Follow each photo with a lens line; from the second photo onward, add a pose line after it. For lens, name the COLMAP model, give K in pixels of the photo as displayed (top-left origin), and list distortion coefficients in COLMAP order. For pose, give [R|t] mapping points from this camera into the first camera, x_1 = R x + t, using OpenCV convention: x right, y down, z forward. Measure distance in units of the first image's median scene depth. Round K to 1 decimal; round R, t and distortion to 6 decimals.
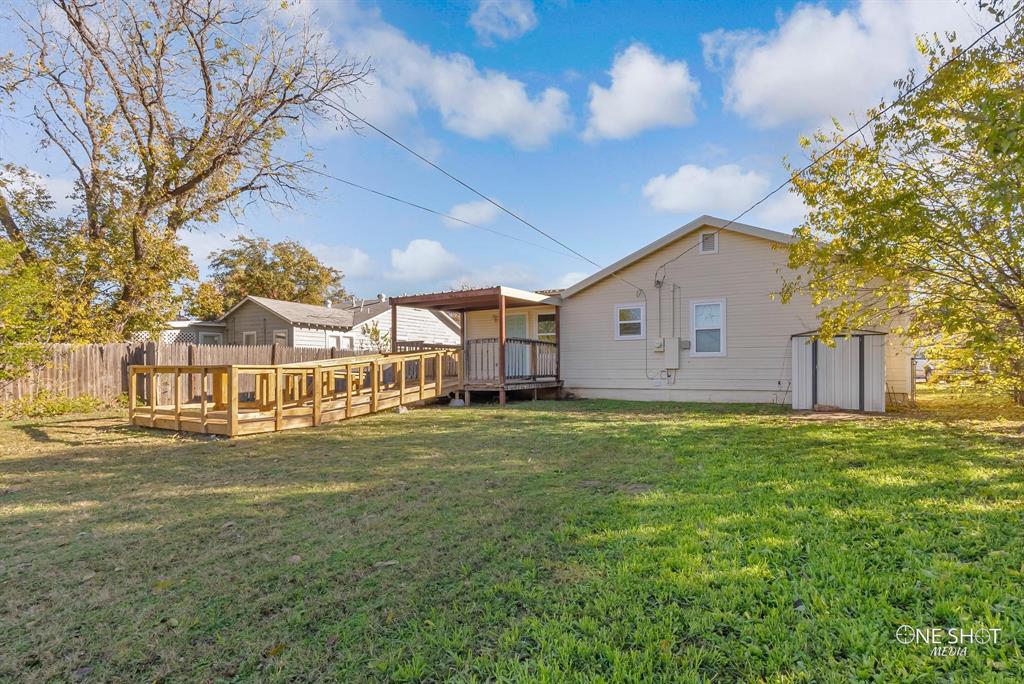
lens RADIAL K [[481.5, 0, 512.0], [0, 481.5, 342.0], [0, 0, 1]] dist [-0.003148, -0.000447]
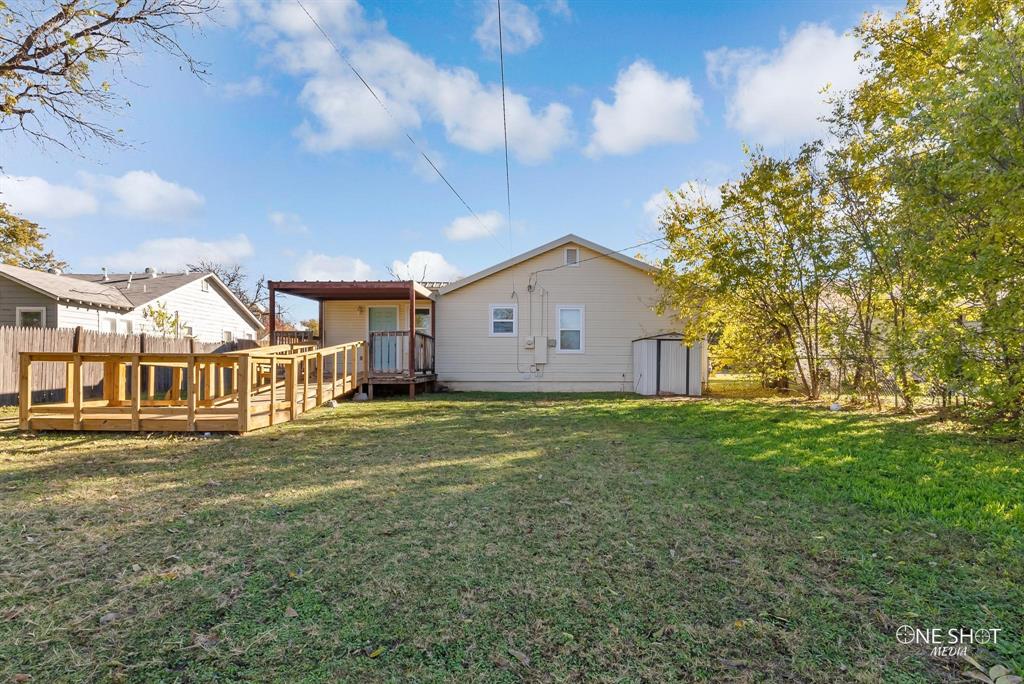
lens RADIAL K [[506.0, 0, 512.0], [0, 506.0, 342.0], [0, 0, 1]] dist [-0.005778, 0.000676]
pose [[0.887499, 0.027691, 0.459978, -0.285265], [-0.032827, 0.999456, 0.003170, 0.002775], [-0.459640, -0.017913, 0.887925, -0.039763]]
